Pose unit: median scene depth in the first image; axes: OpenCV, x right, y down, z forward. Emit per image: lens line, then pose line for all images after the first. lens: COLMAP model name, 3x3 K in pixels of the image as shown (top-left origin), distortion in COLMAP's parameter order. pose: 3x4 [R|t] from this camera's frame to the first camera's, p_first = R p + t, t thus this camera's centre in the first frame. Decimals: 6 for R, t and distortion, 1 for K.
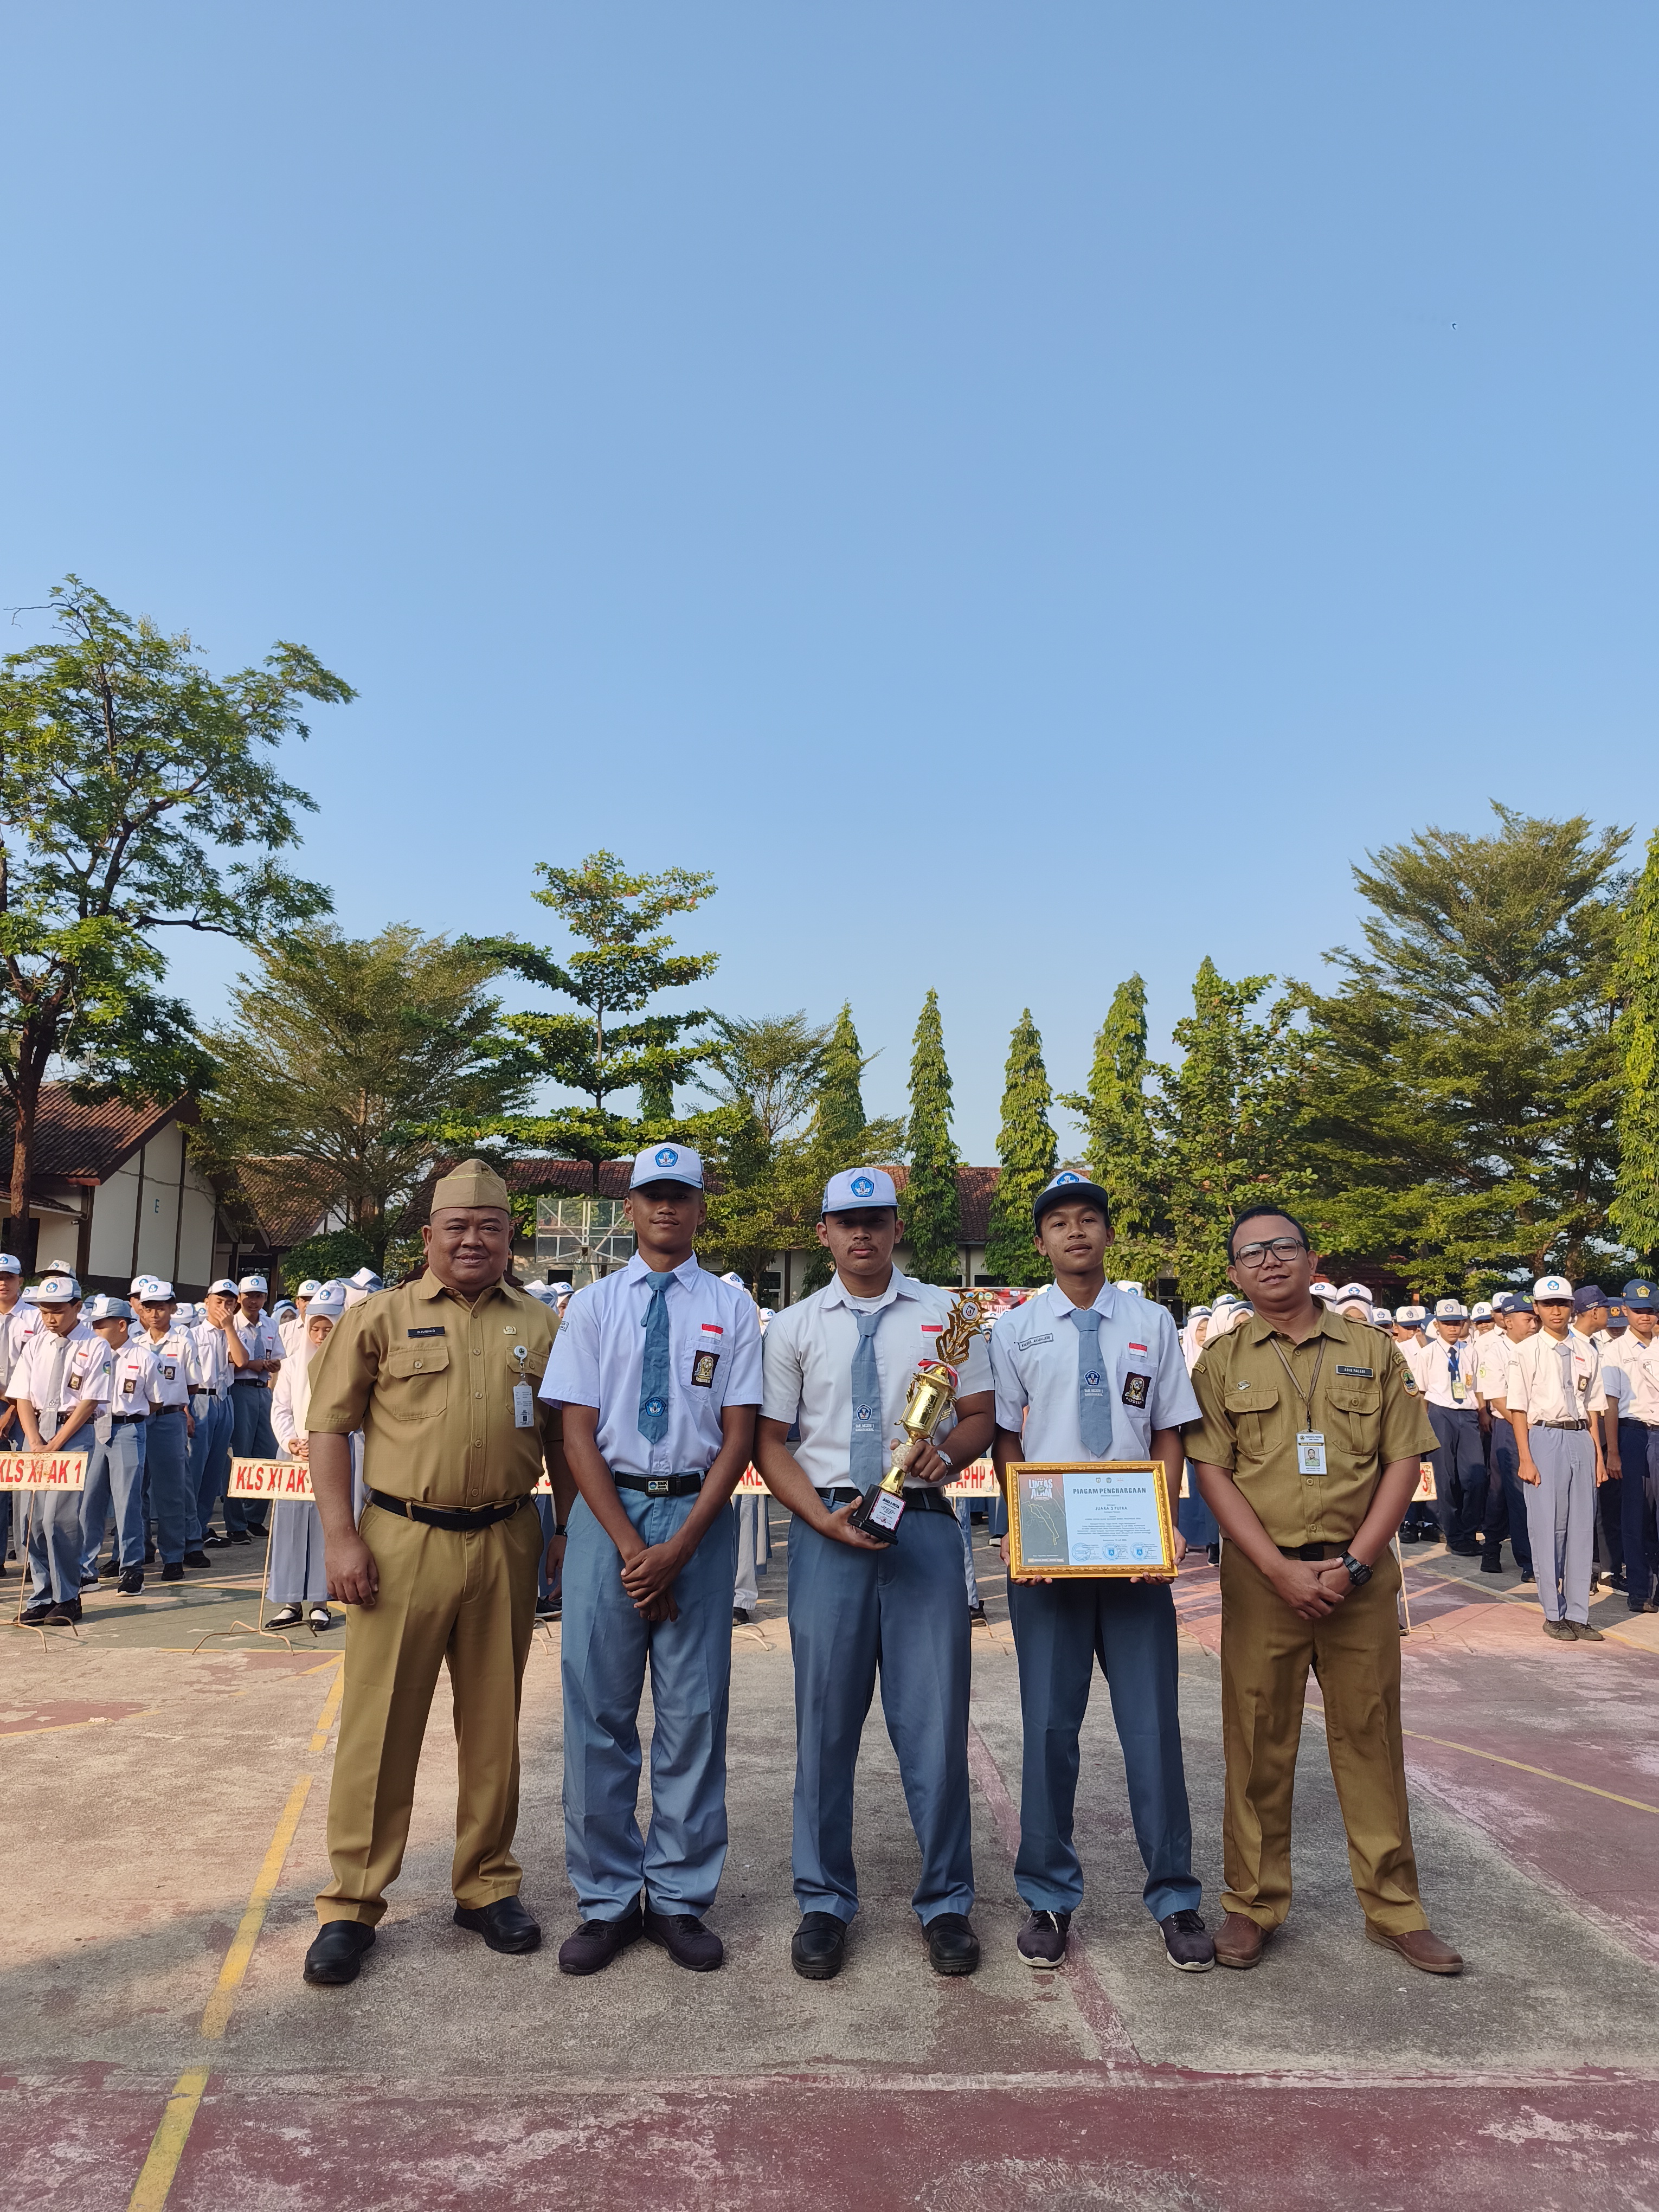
lens RADIAL K [[1513.6, 0, 848.5], [0, 1513.6, 1098.8], [0, 0, 1]] dist [0.011272, 0.004620]
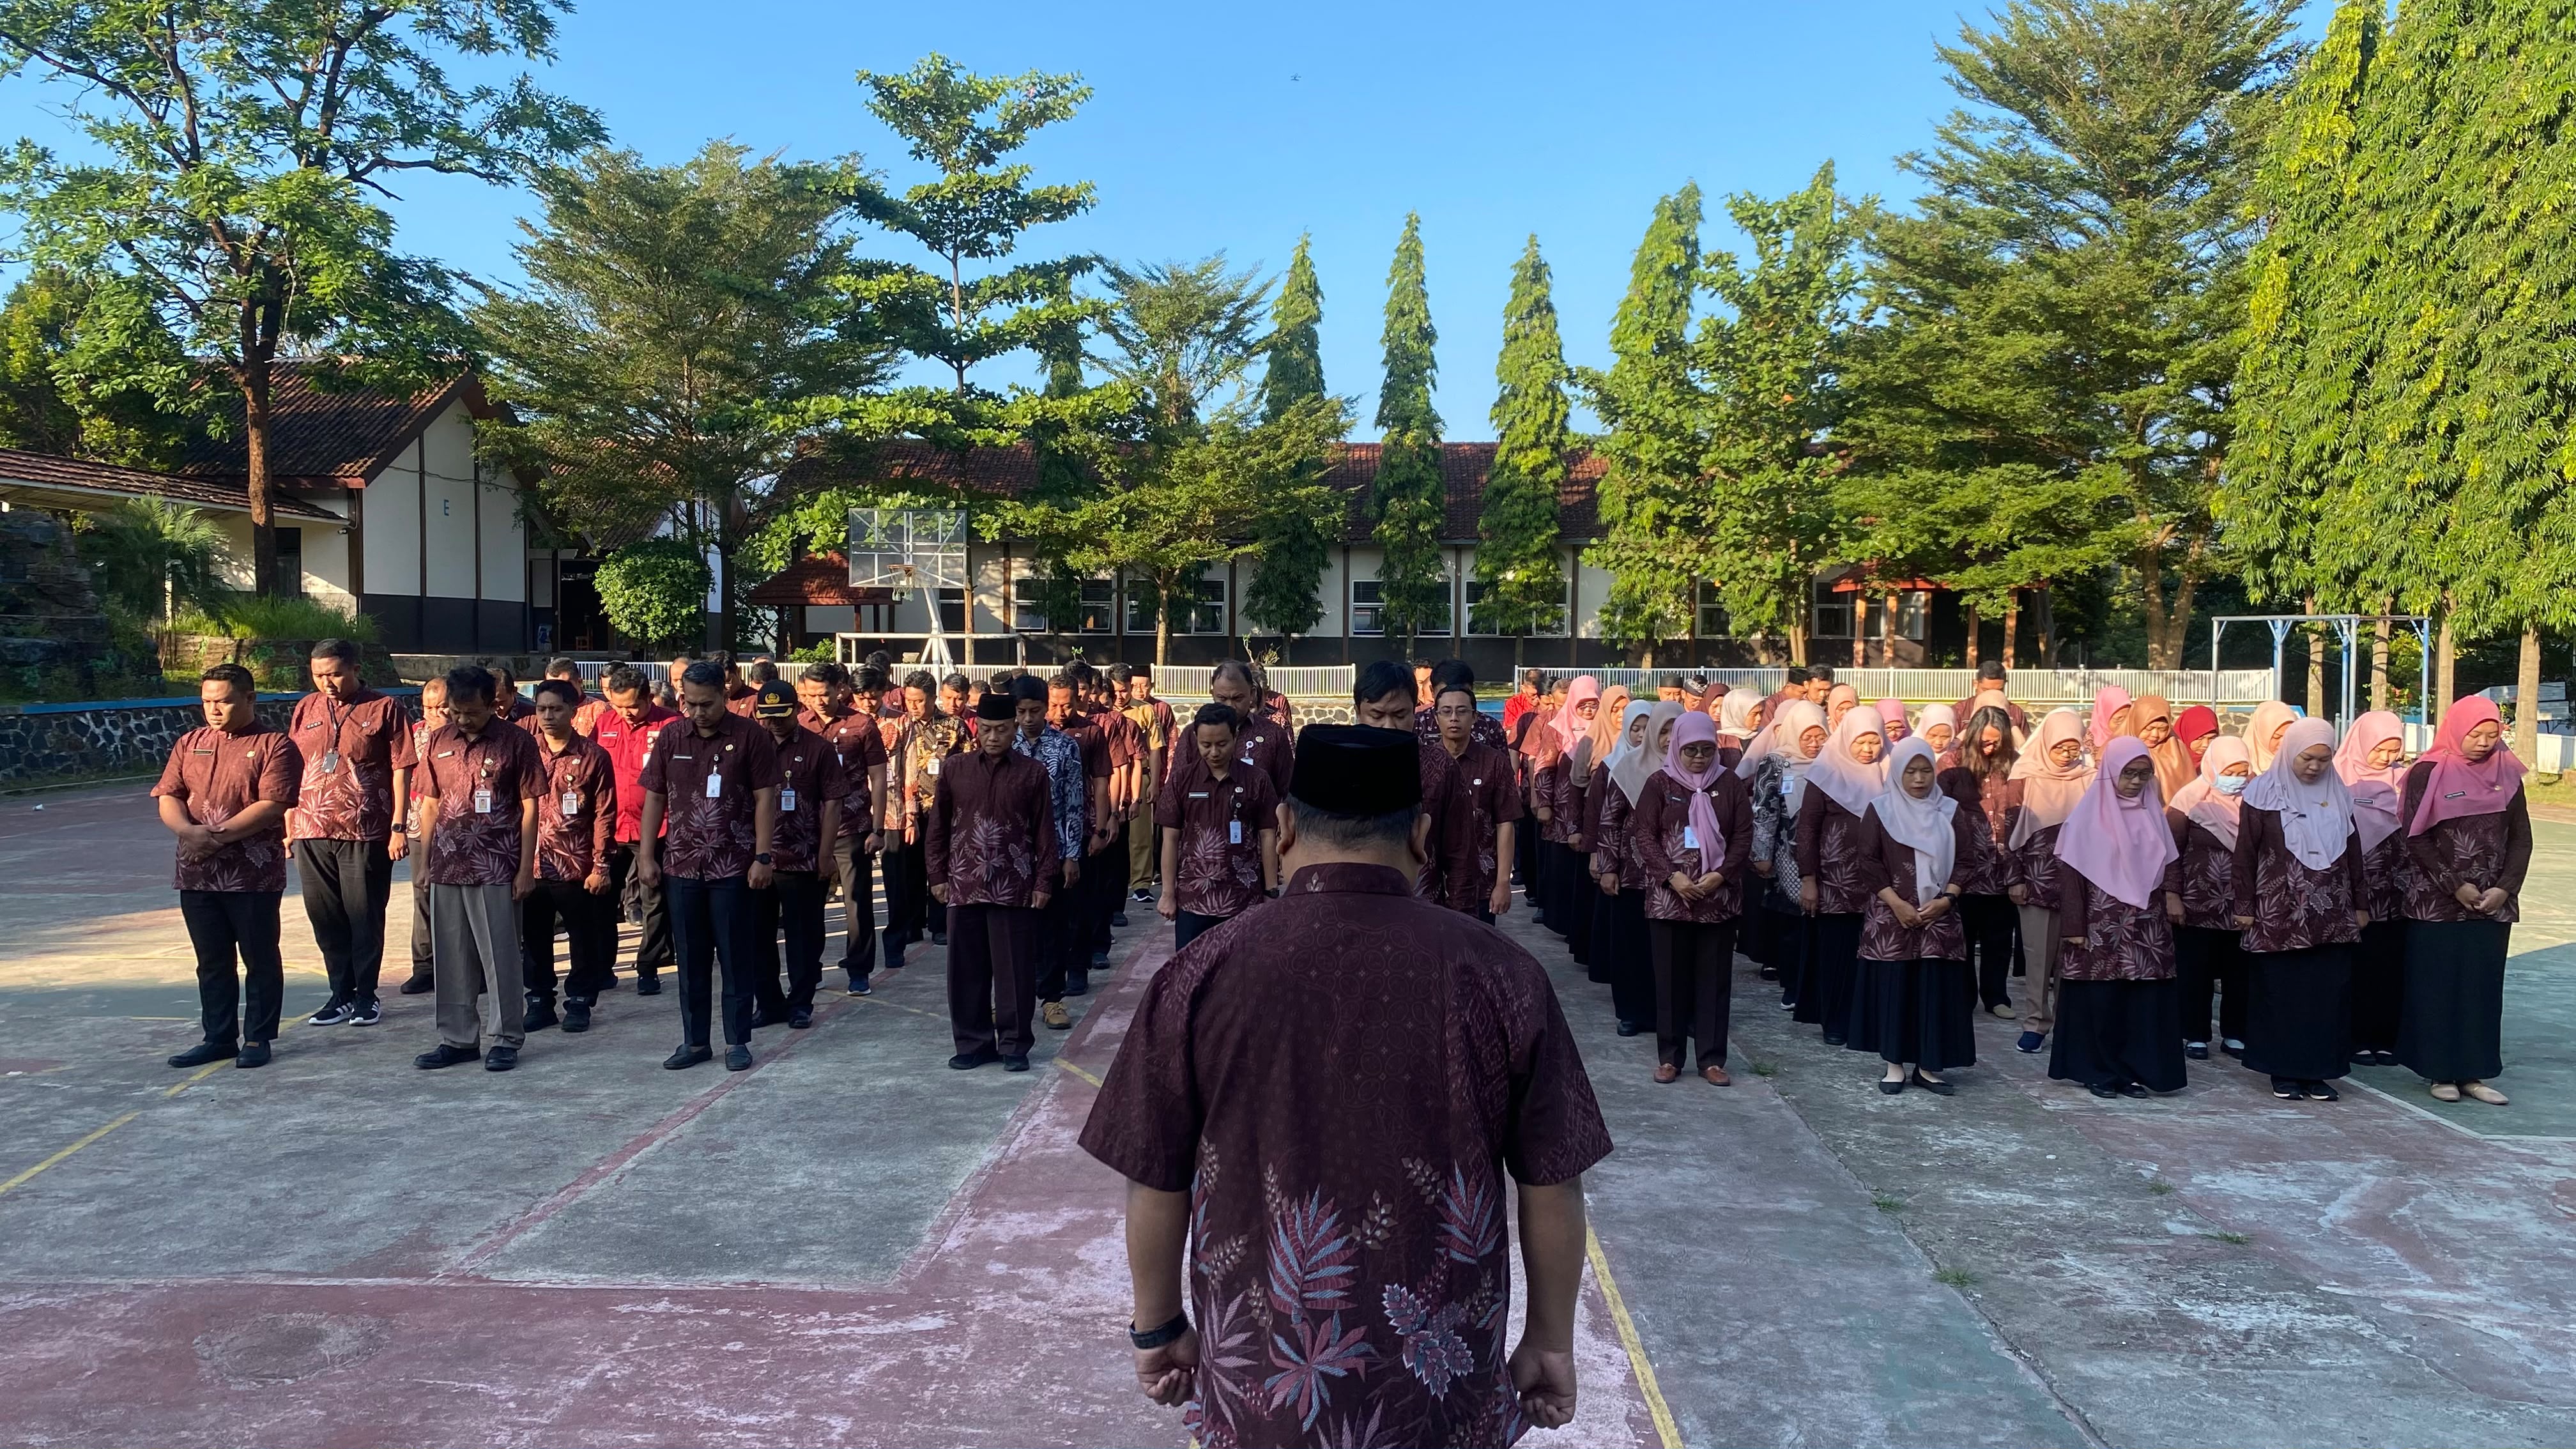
lens RADIAL K [[1990.5, 0, 1269.6], [0, 1990.5, 742.0], [0, 0, 1]] dist [0.020225, -0.003878]
pose [[0.995716, 0.002860, -0.092419, 0.098528], [0.016149, 0.978779, 0.204281, -0.020918], [0.091042, -0.204899, 0.974540, -0.059424]]
